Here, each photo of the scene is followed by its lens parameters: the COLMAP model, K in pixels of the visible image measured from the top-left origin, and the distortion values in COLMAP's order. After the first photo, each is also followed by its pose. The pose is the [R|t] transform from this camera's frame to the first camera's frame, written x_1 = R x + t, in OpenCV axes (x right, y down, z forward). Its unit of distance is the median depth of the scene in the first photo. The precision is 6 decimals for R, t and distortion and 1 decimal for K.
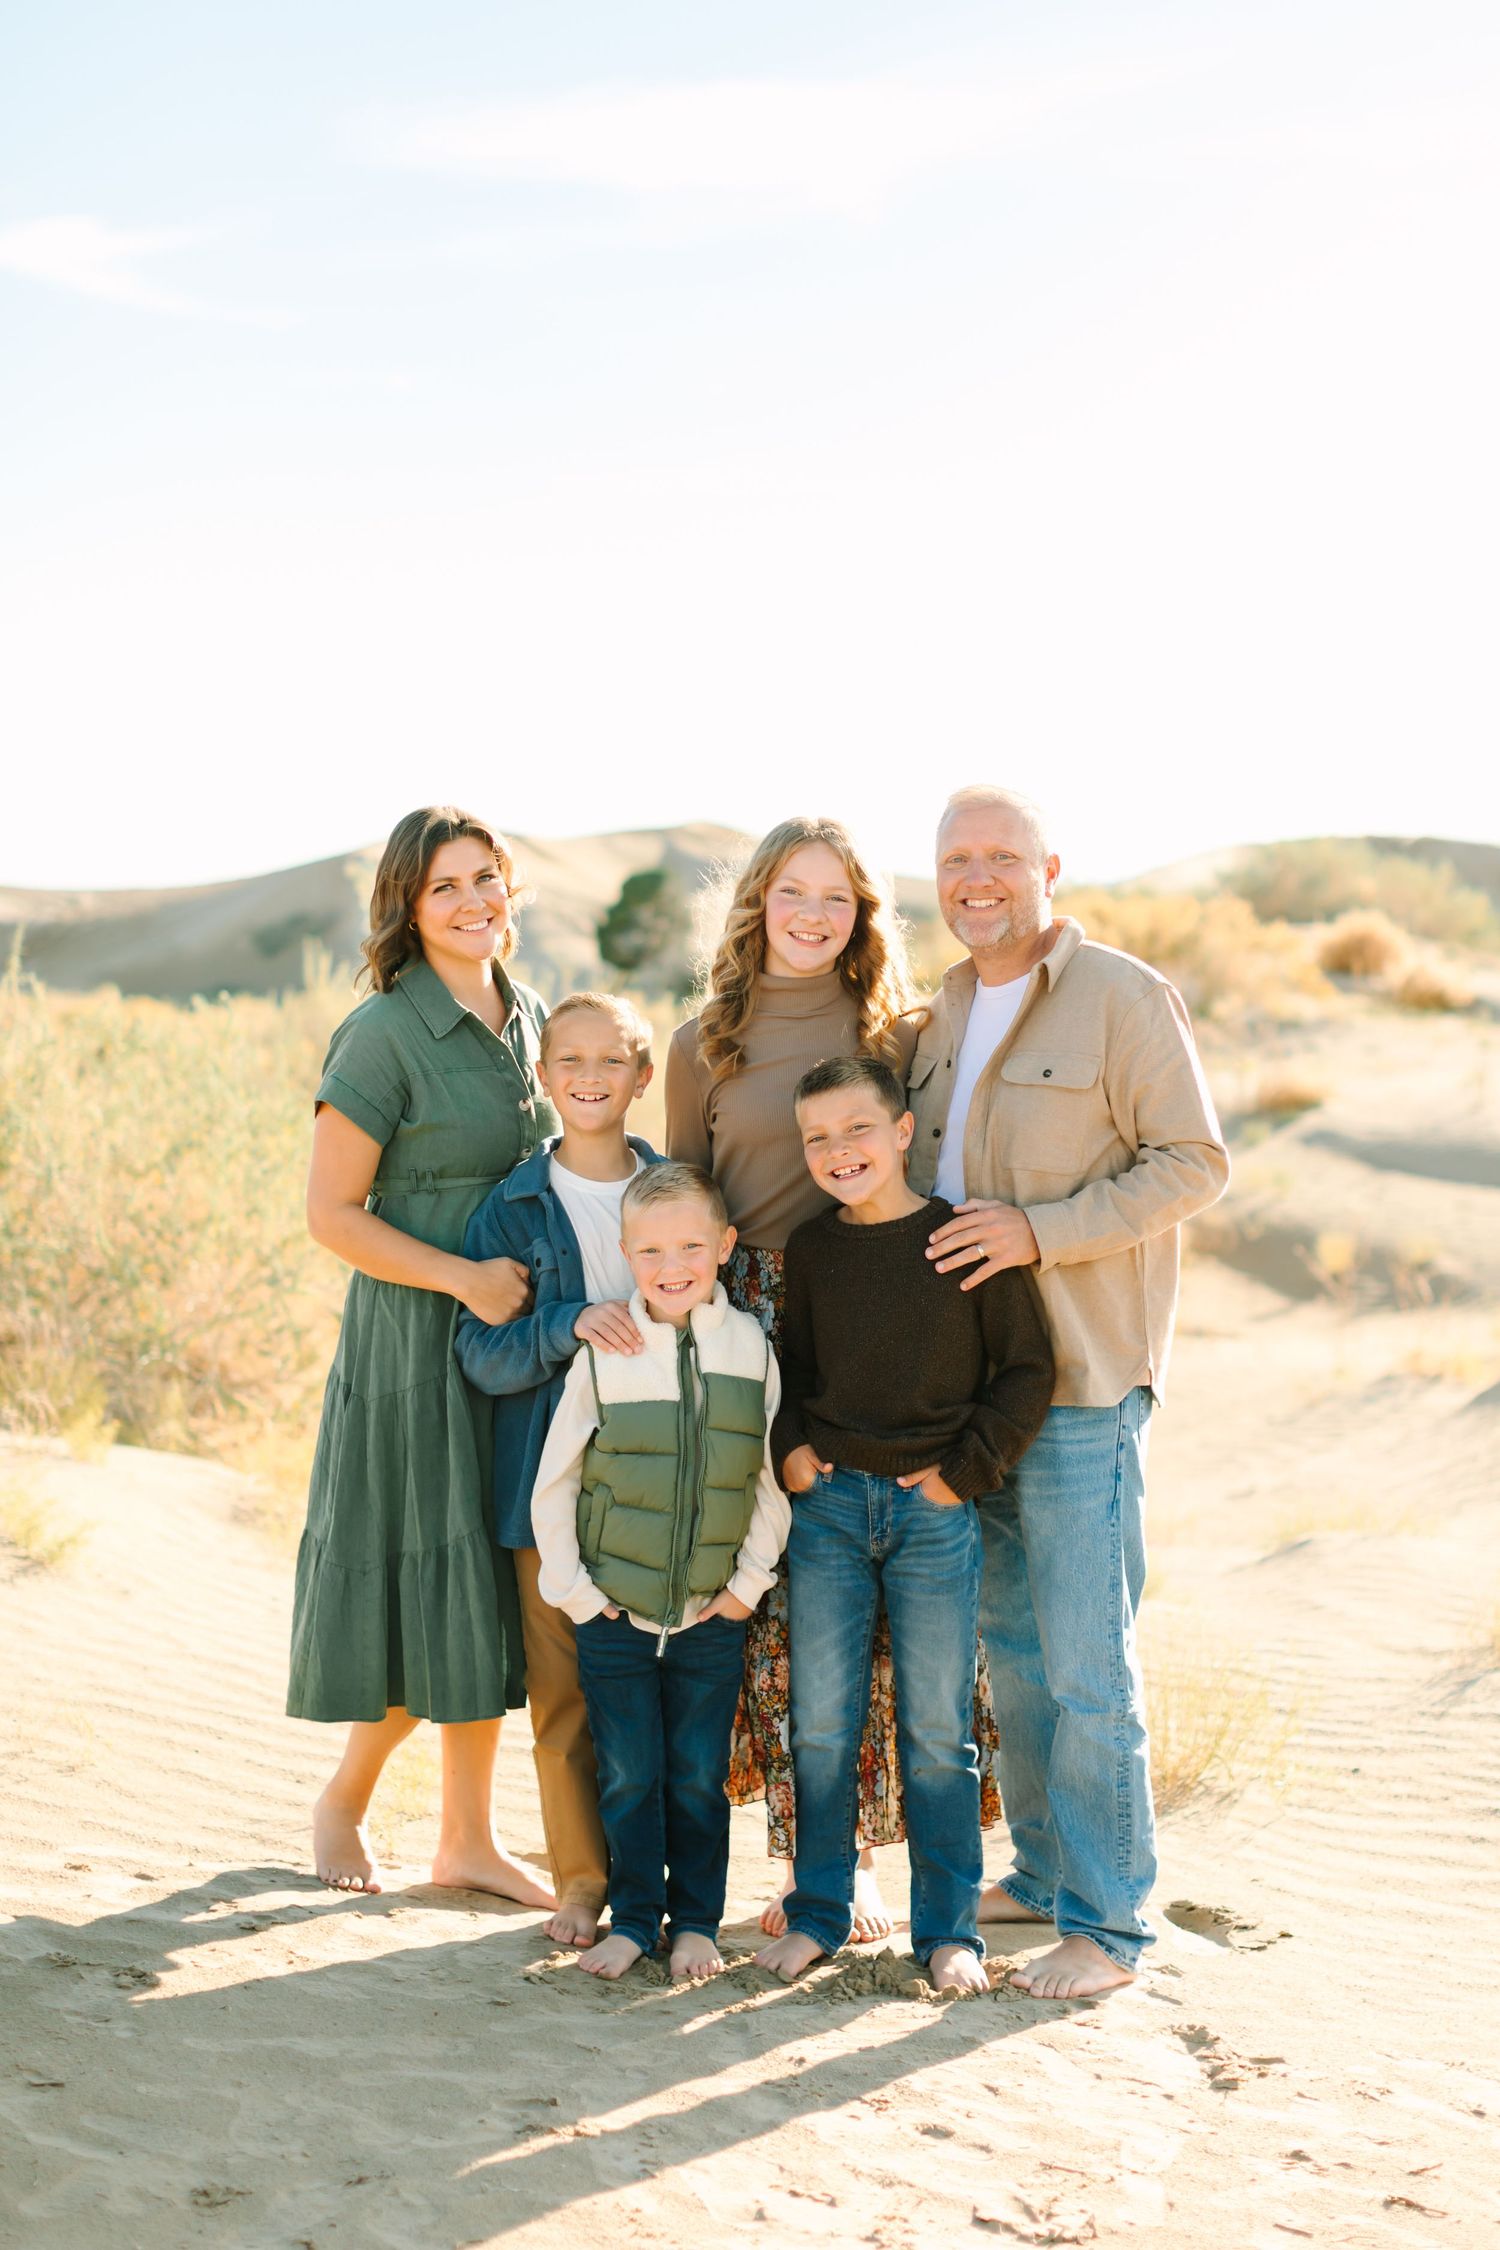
lens RADIAL K [[5098.0, 0, 750.0], [0, 5098.0, 1125.0], [0, 0, 1]] dist [0.130586, -0.596003]
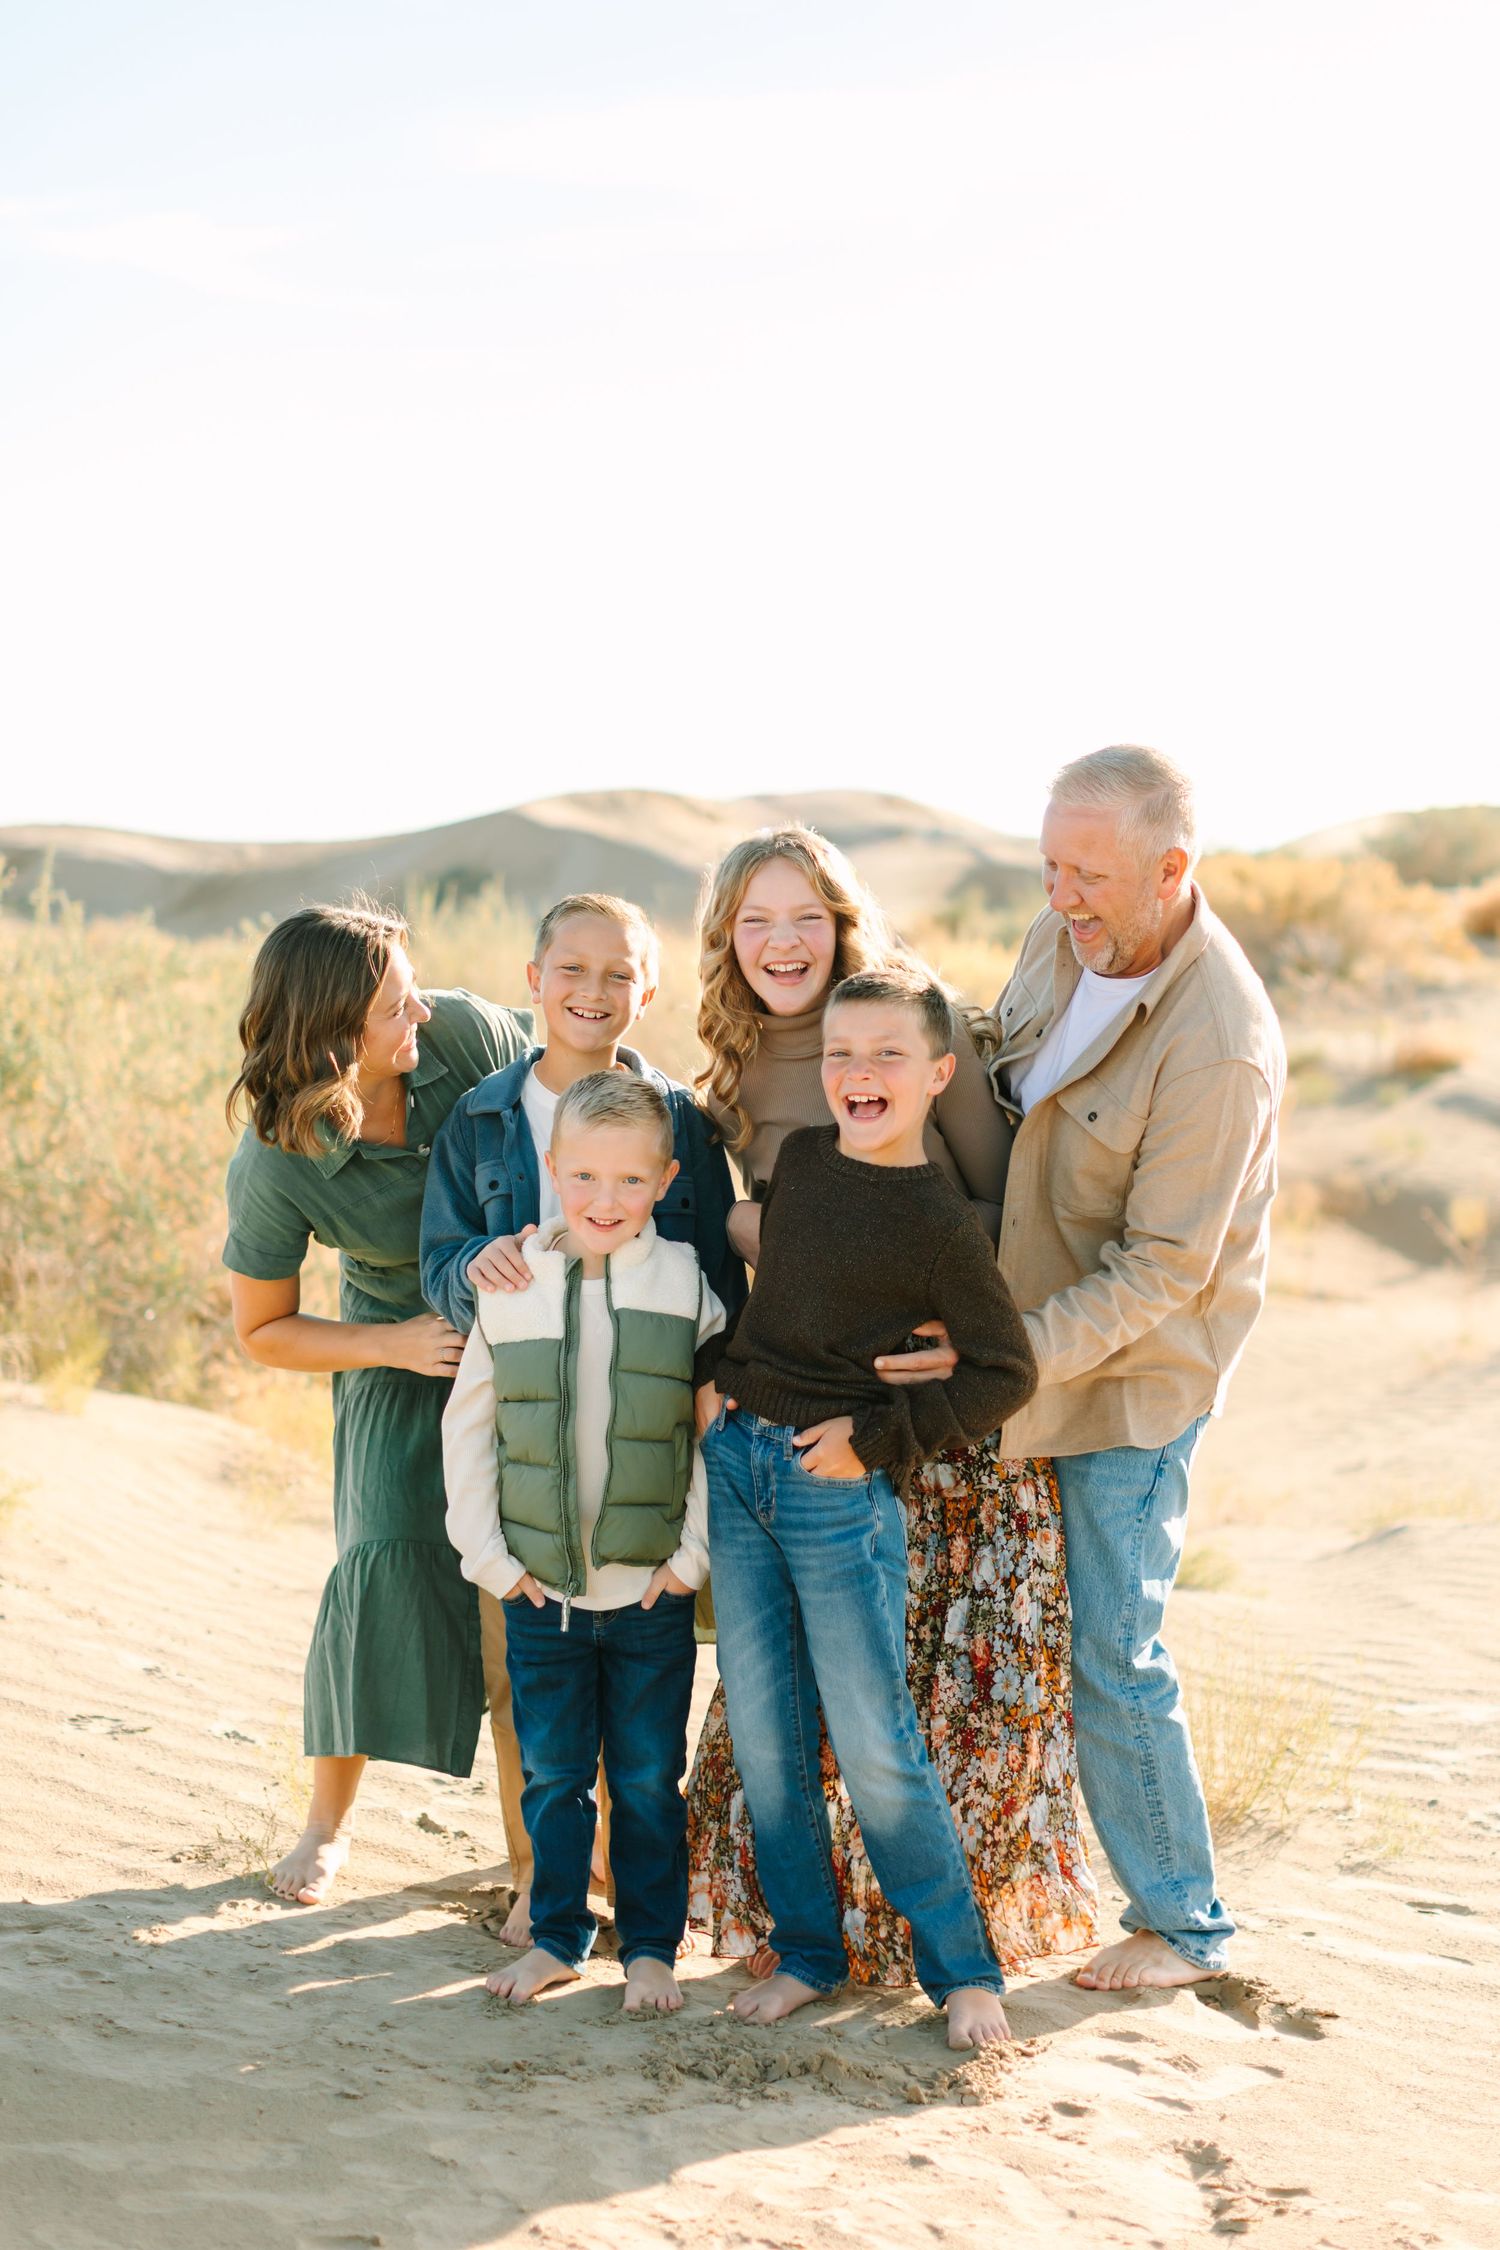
lens RADIAL K [[5098.0, 0, 750.0], [0, 5098.0, 1125.0], [0, 0, 1]] dist [0.130586, -0.596003]
pose [[0.999459, 0.018371, -0.027282, 0.023082], [-0.018132, 0.999795, 0.009013, 0.005653], [0.027442, -0.008513, 0.999587, 0.125462]]
